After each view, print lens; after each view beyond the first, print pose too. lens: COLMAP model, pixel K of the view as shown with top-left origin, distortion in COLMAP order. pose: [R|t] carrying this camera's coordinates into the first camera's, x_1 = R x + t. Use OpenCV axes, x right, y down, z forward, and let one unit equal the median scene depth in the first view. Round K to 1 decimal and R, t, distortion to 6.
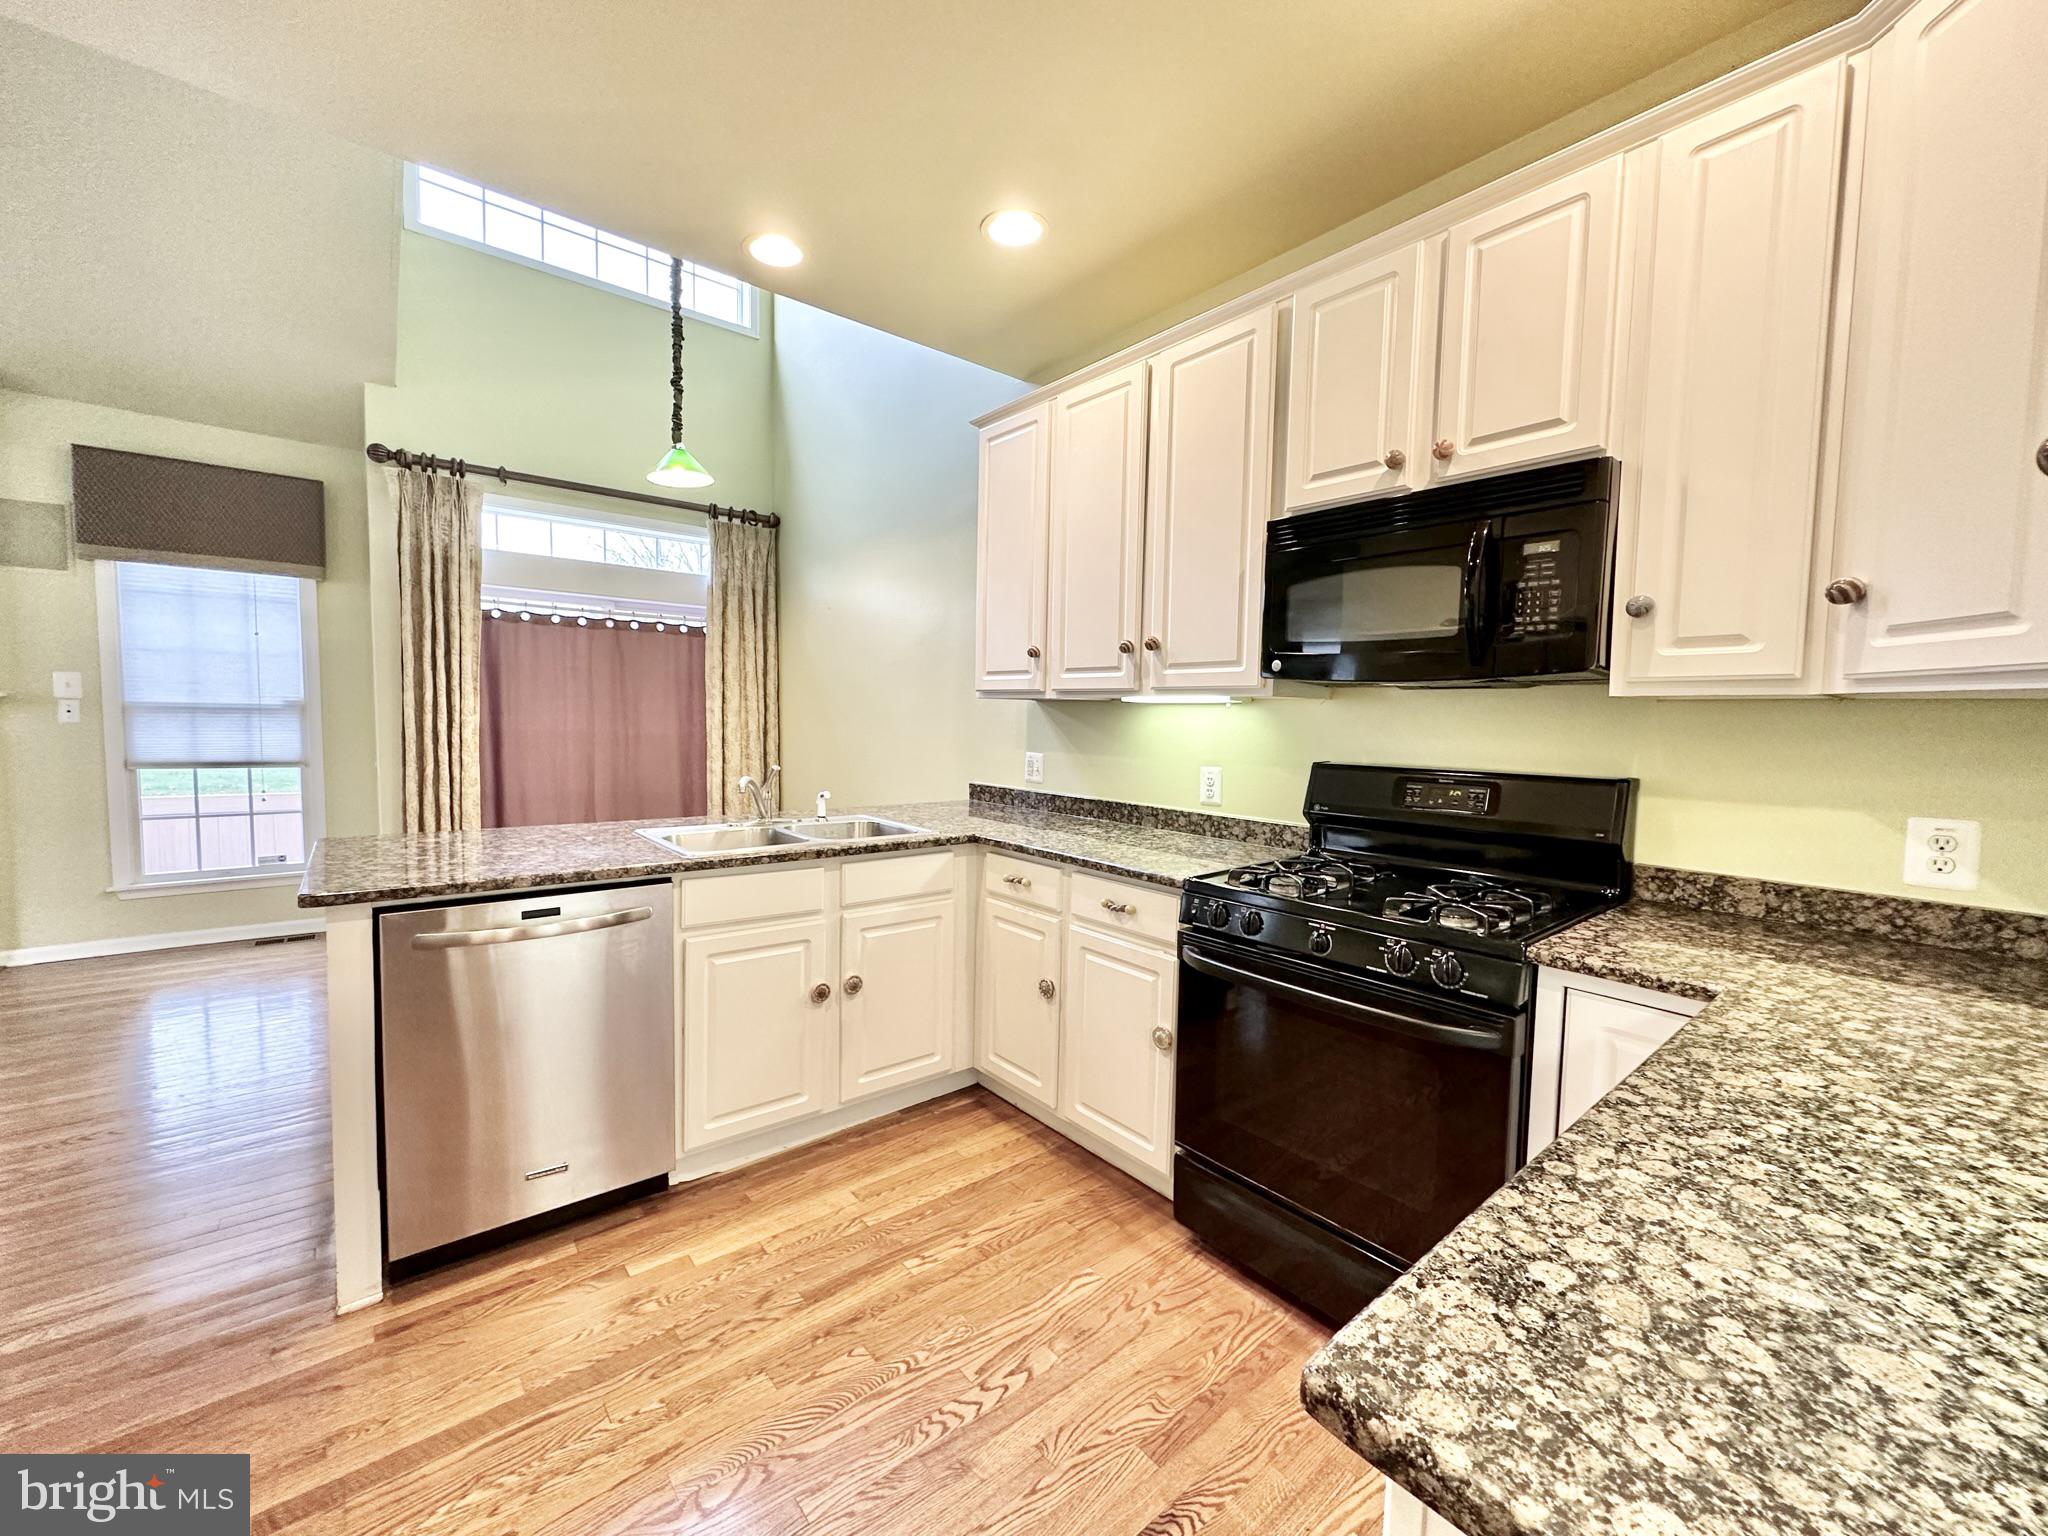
lens RADIAL K [[814.6, 0, 1025.9], [0, 814.6, 764.9], [0, 0, 1]] dist [0.000644, 0.000188]
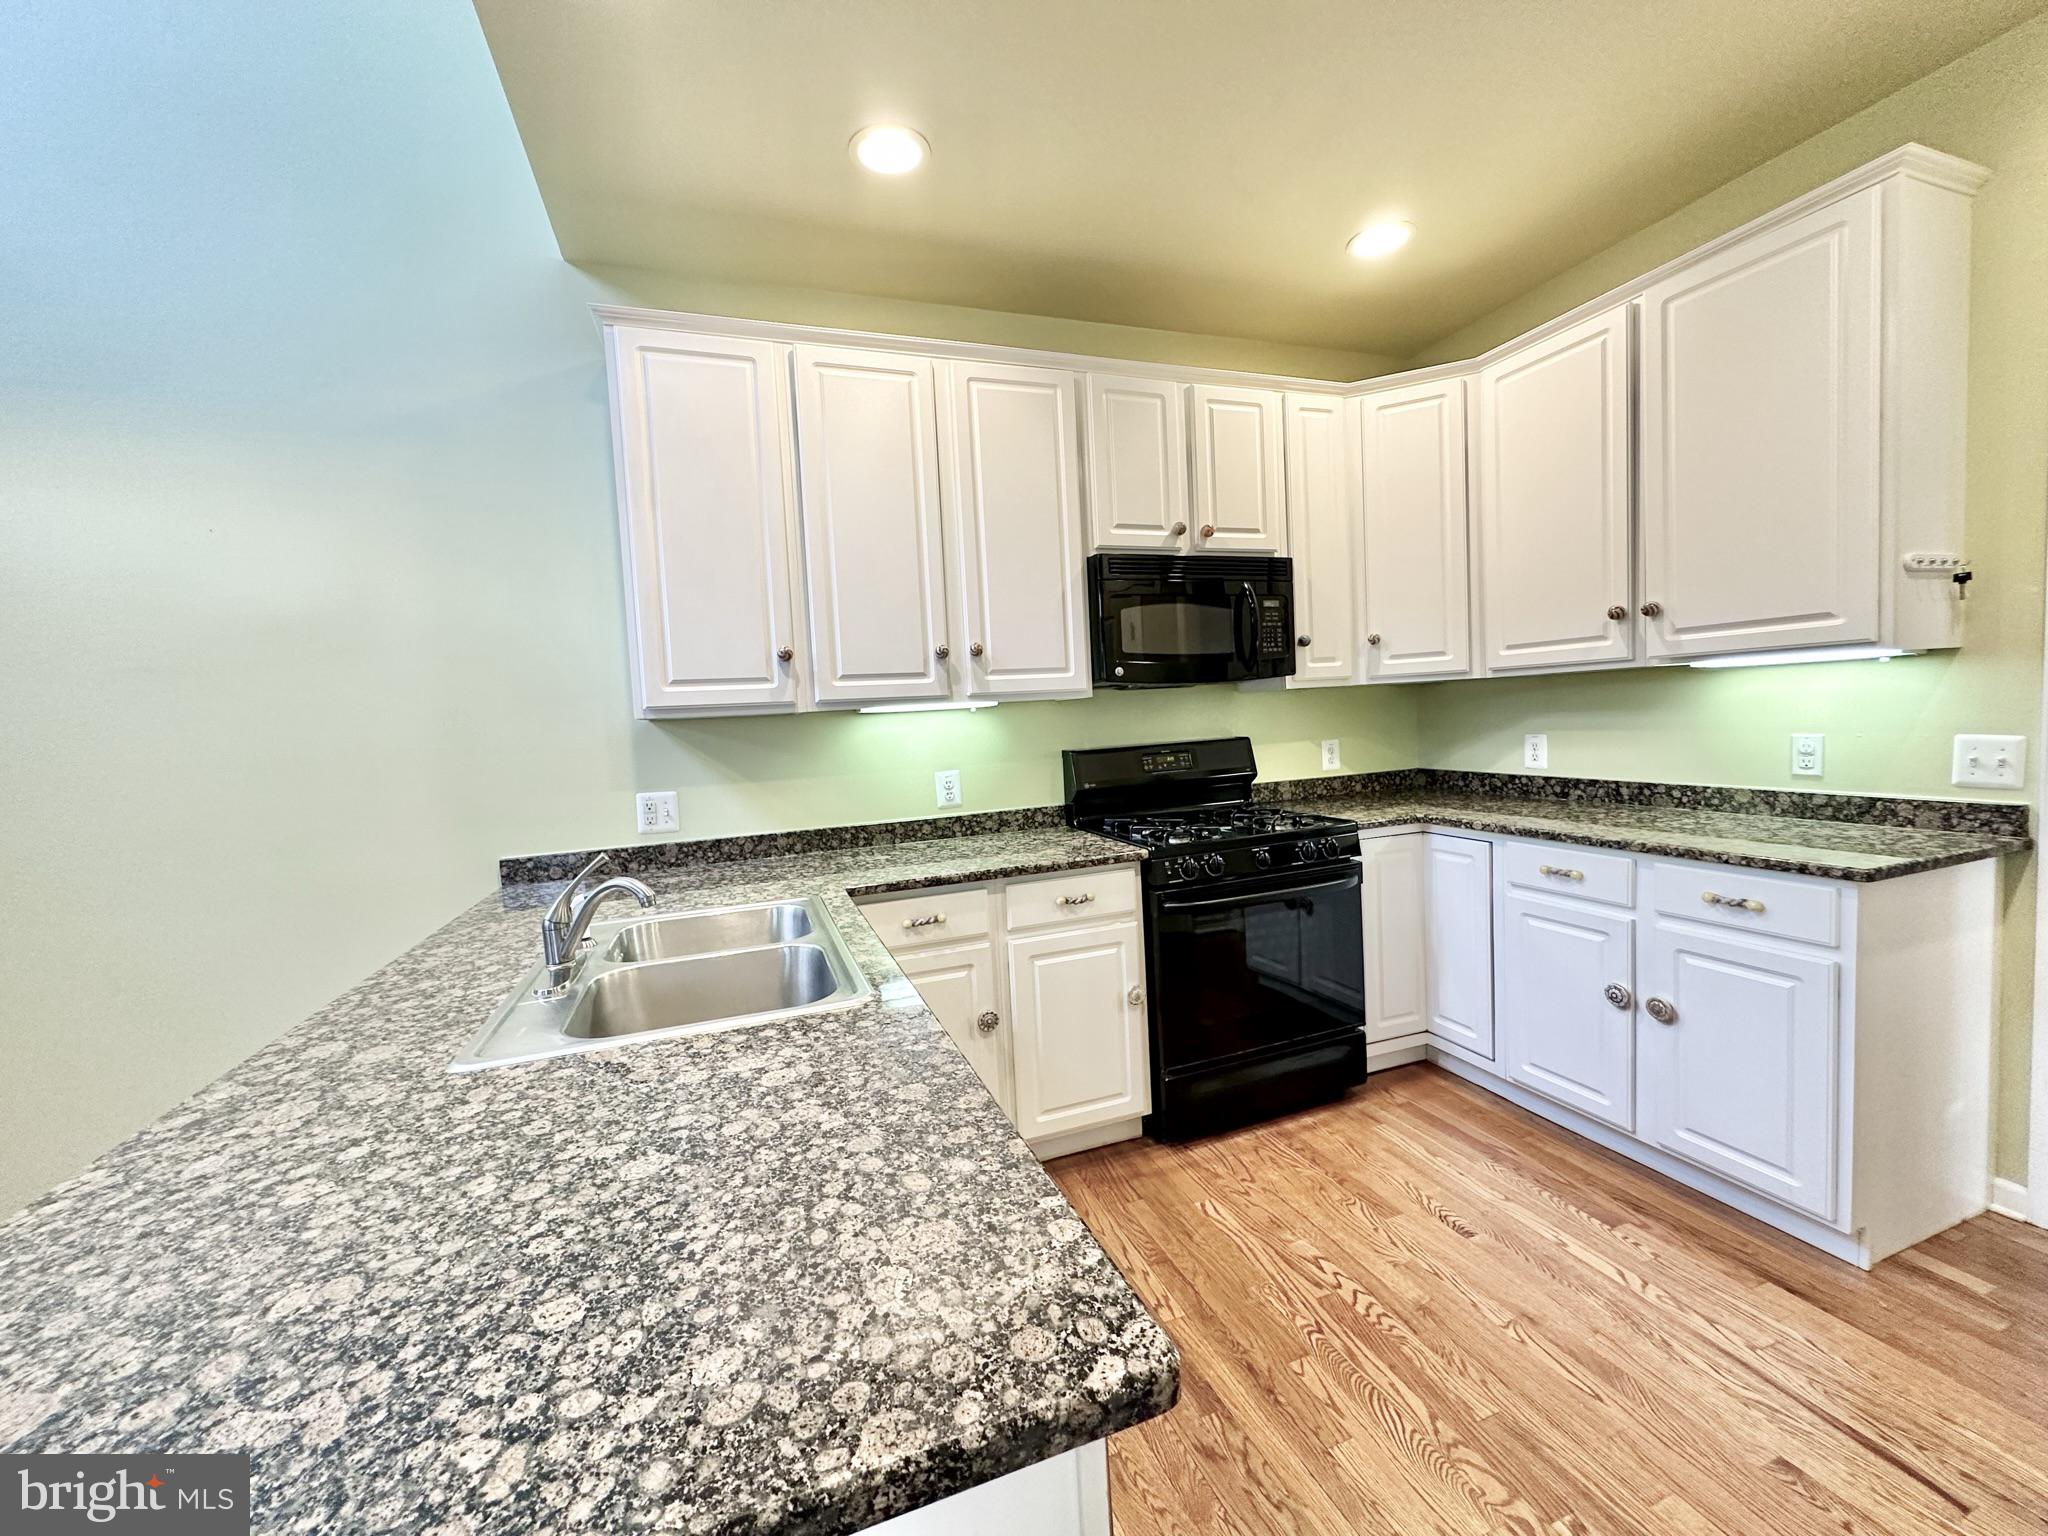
lens RADIAL K [[814.6, 0, 1025.9], [0, 814.6, 764.9], [0, 0, 1]] dist [0.000644, 0.000188]
pose [[0.332465, -0.096726, 0.938142, -0.831668], [0.118765, 0.991102, 0.060098, -0.064978], [-0.935608, 0.091438, 0.340994, 0.650143]]
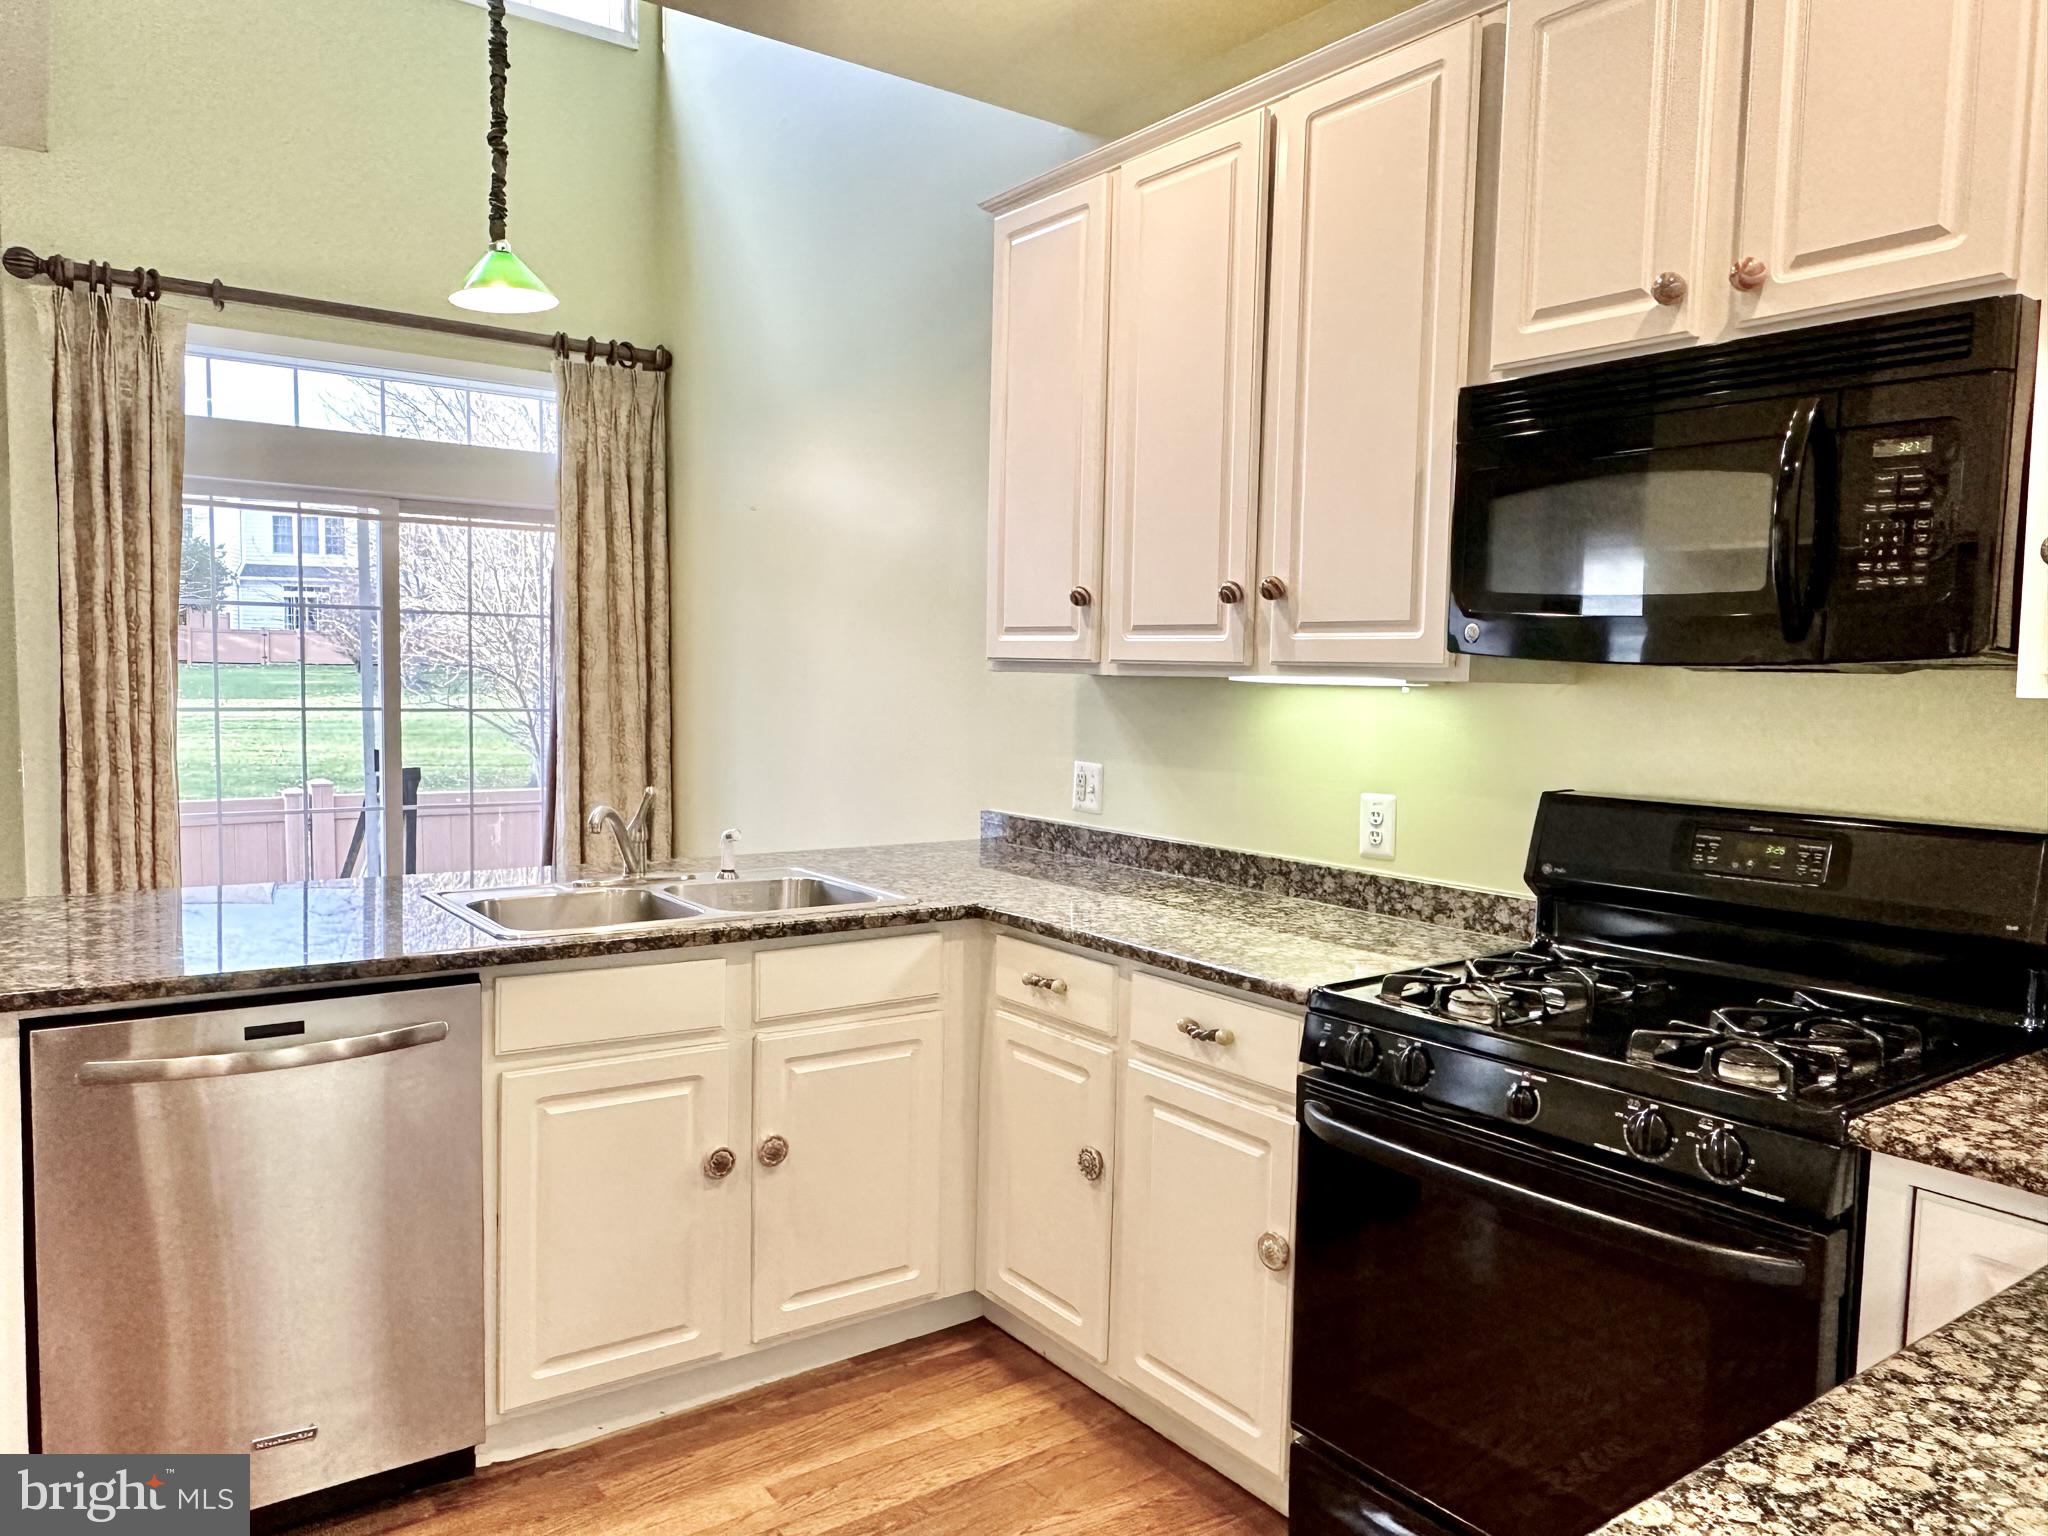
lens RADIAL K [[1432.4, 0, 1027.3], [0, 1432.4, 778.2], [0, 0, 1]] dist [0.003638, -0.000982]
pose [[0.998215, 0.005457, -0.059469, 0.041823], [-0.004692, 0.999905, 0.012995, -0.024781], [0.059534, -0.012693, 0.998146, -0.057741]]
